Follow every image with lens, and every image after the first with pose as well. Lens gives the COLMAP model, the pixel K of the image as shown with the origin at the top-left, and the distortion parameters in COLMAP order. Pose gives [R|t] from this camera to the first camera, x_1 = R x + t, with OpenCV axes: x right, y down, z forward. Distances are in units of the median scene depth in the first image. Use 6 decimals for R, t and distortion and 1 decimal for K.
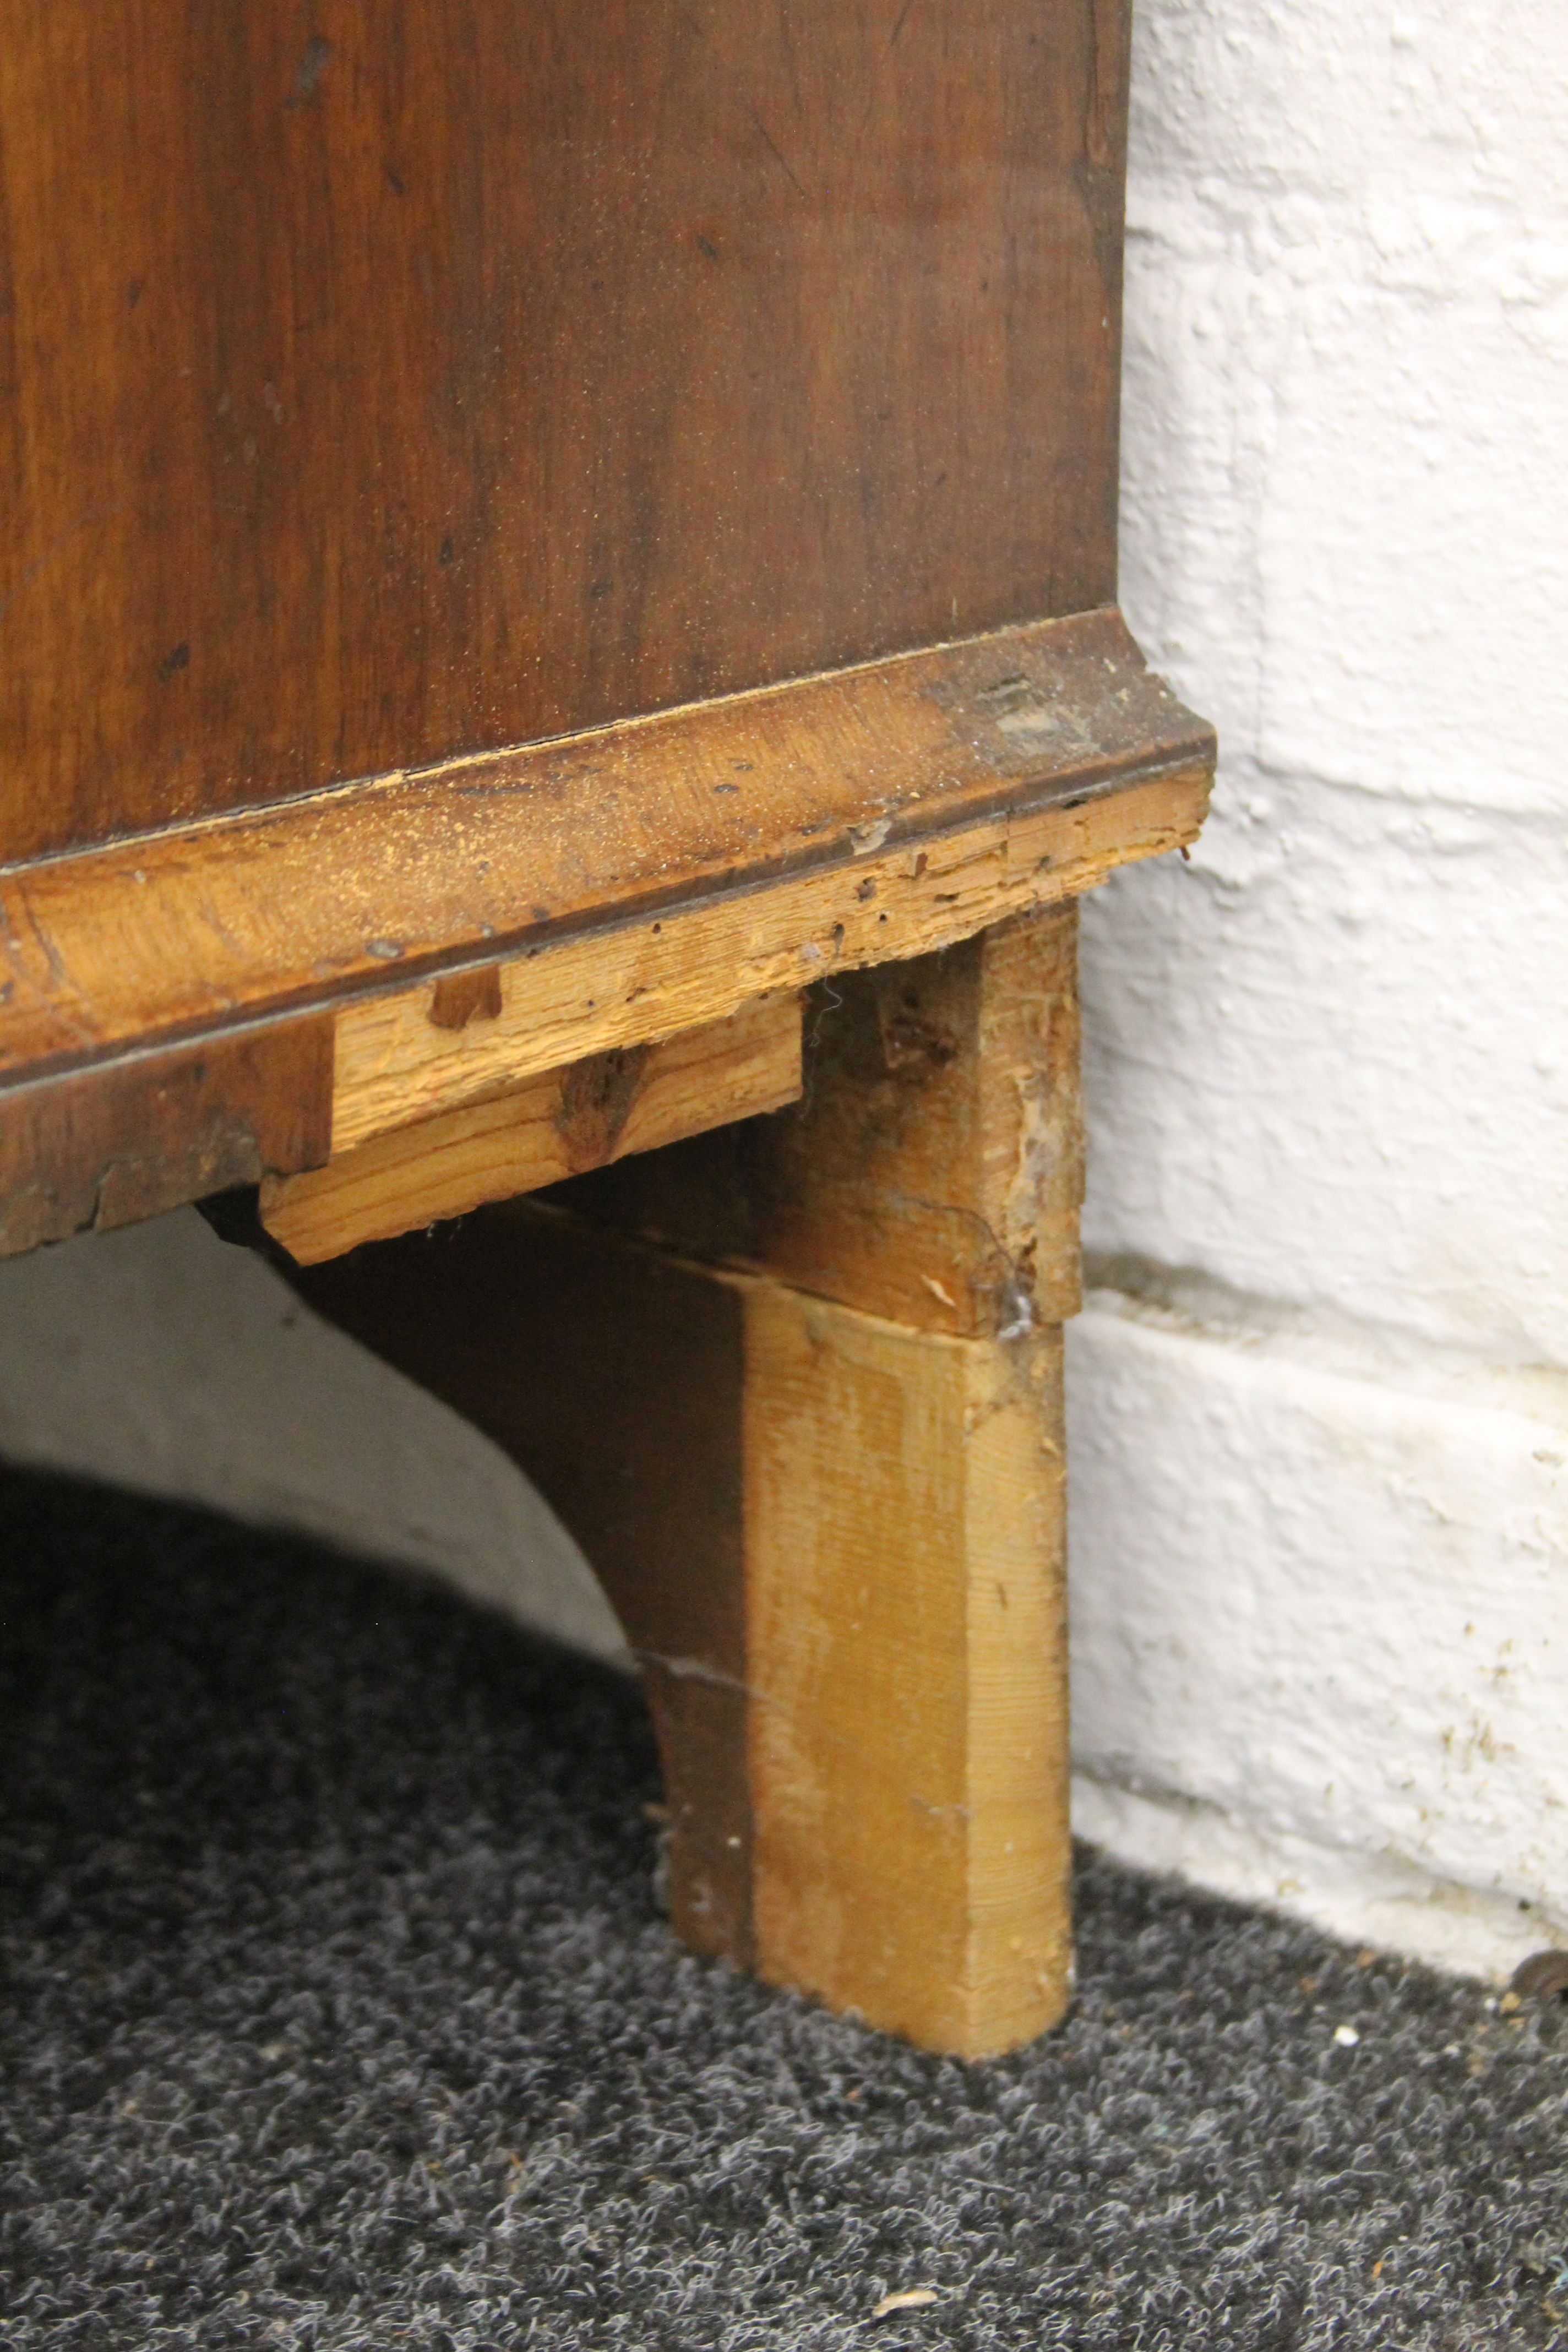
lens RADIAL K [[5719.6, 0, 784.0], [0, 5719.6, 1176.0], [0, 0, 1]] dist [0.082184, 0.235461]
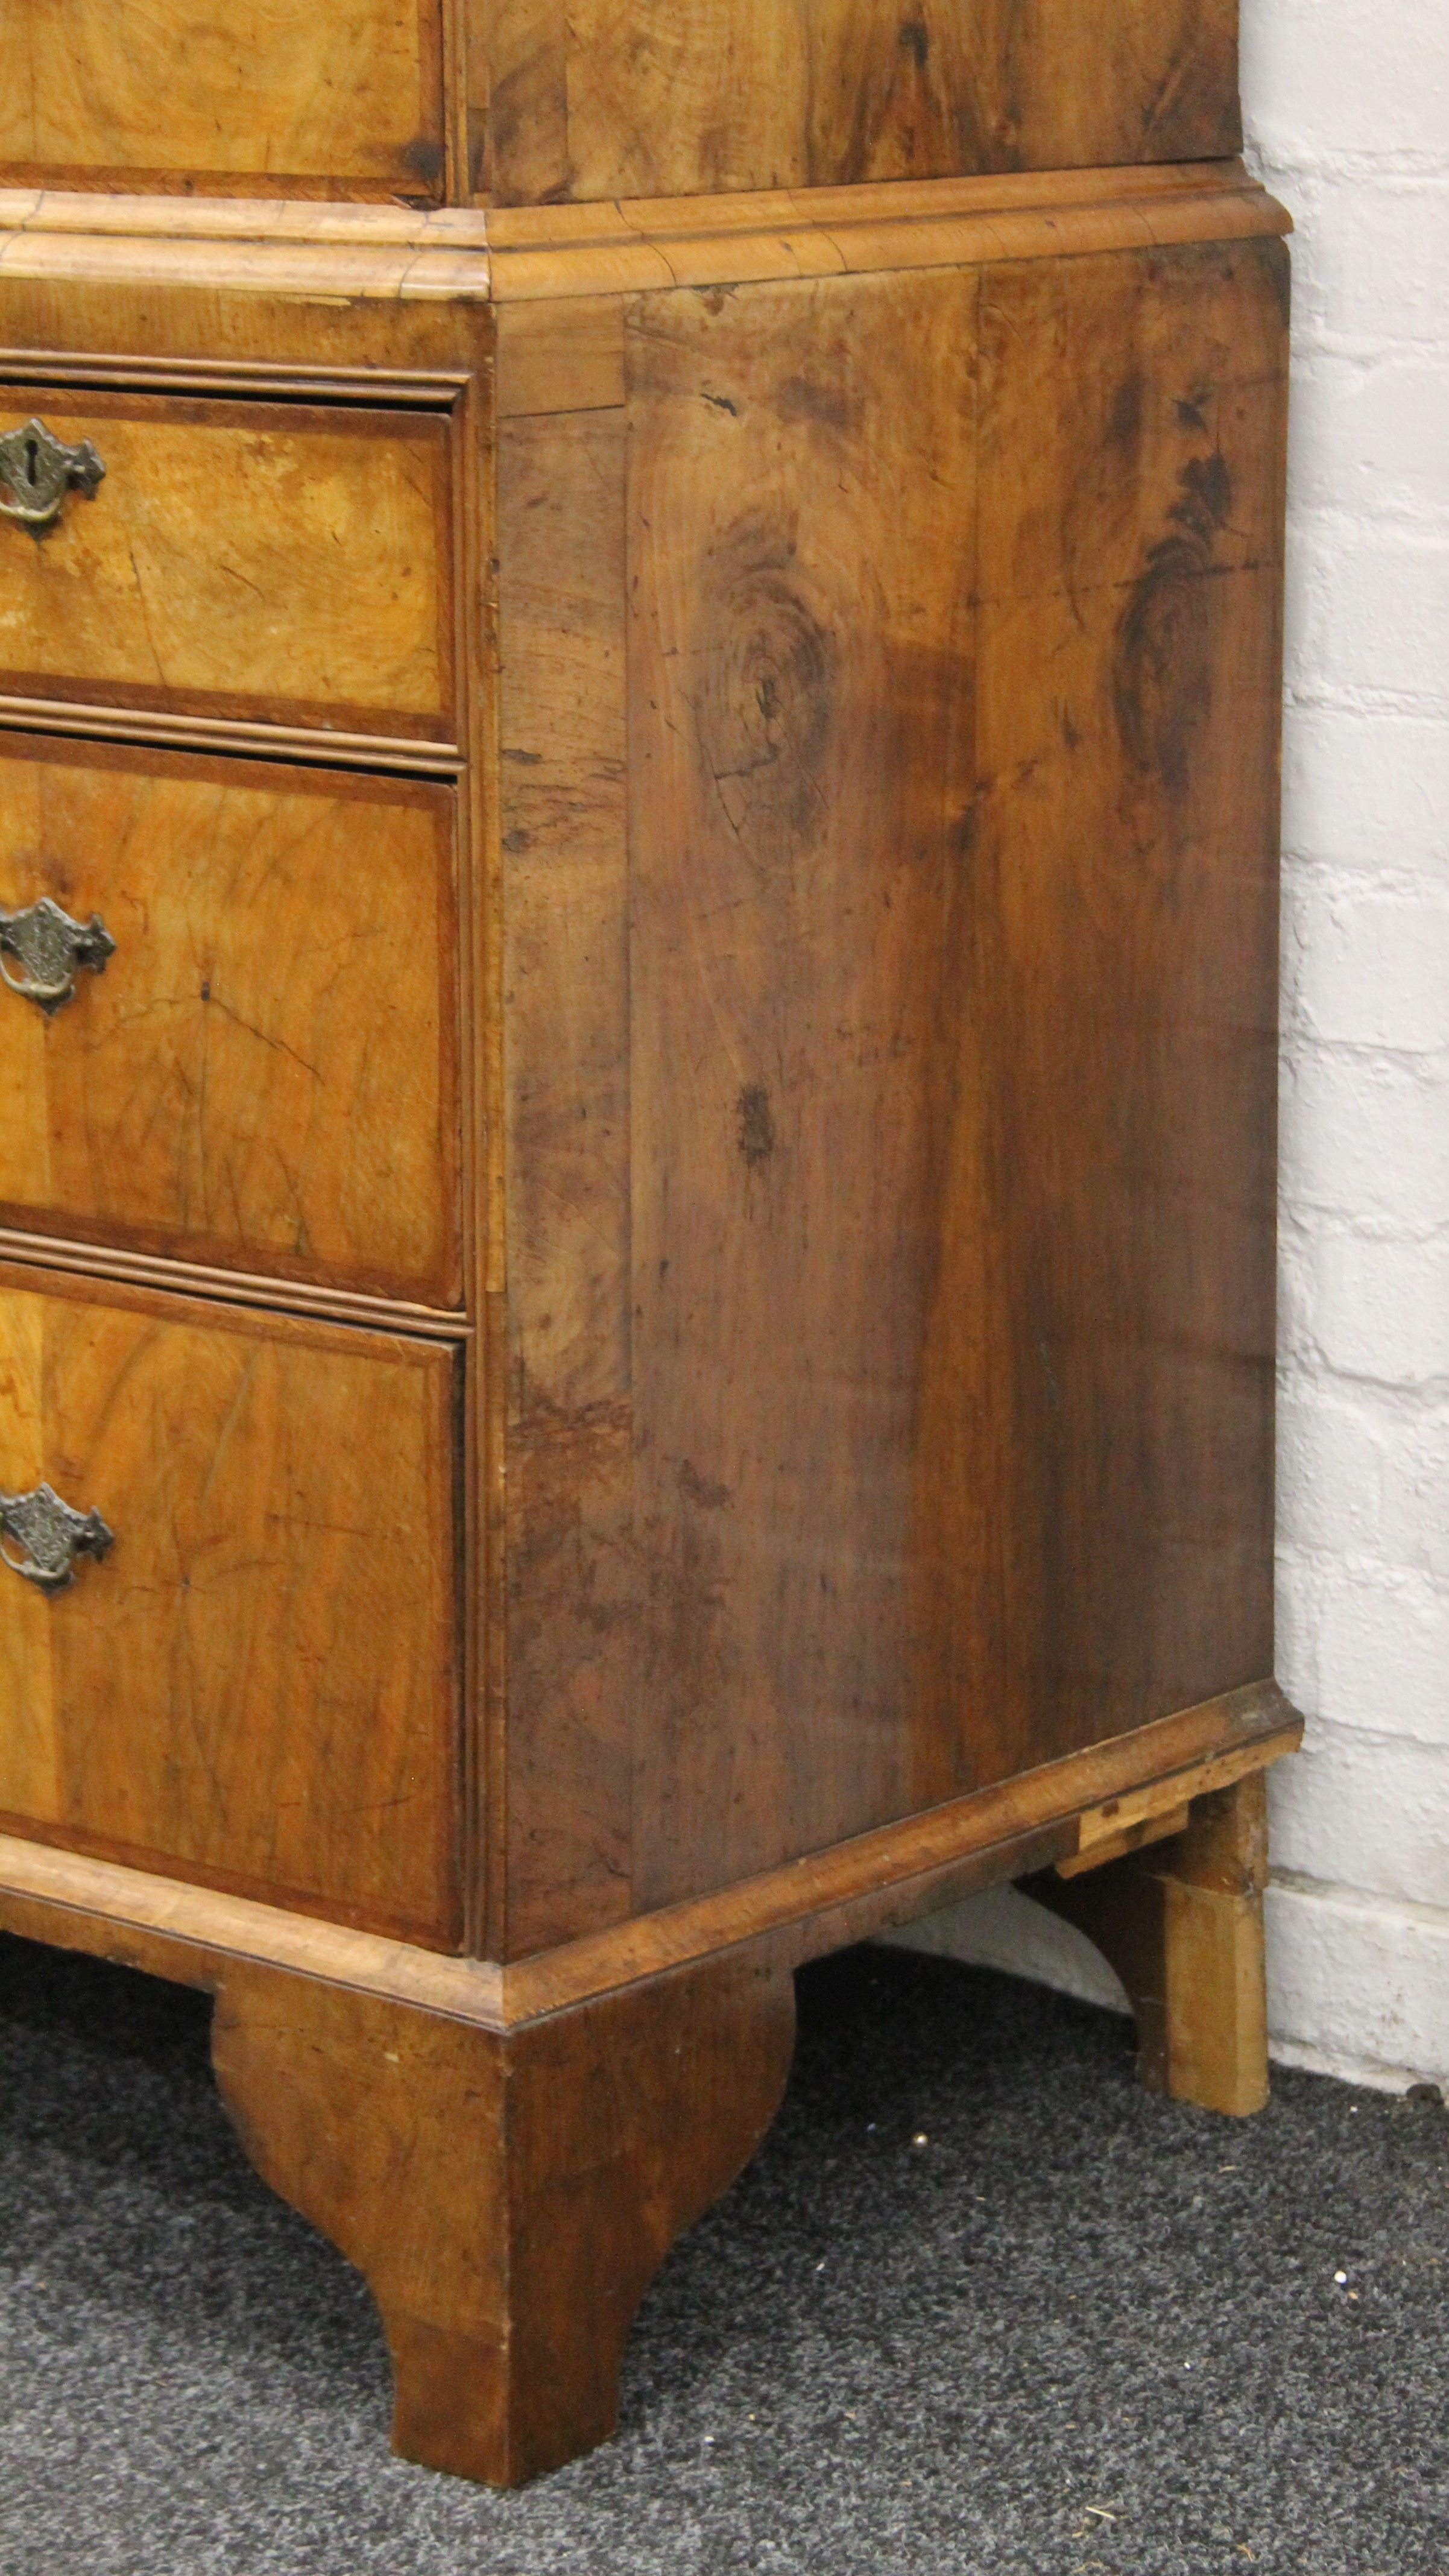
lens RADIAL K [[6358.5, 0, 724.5], [0, 6358.5, 1288.0], [0, 0, 1]] dist [0.061362, 0.680550]
pose [[0.999716, -0.018280, -0.015291, -0.199799], [0.017239, 0.997696, -0.065613, -0.085813], [0.016455, 0.065330, 0.997728, -2.703598]]
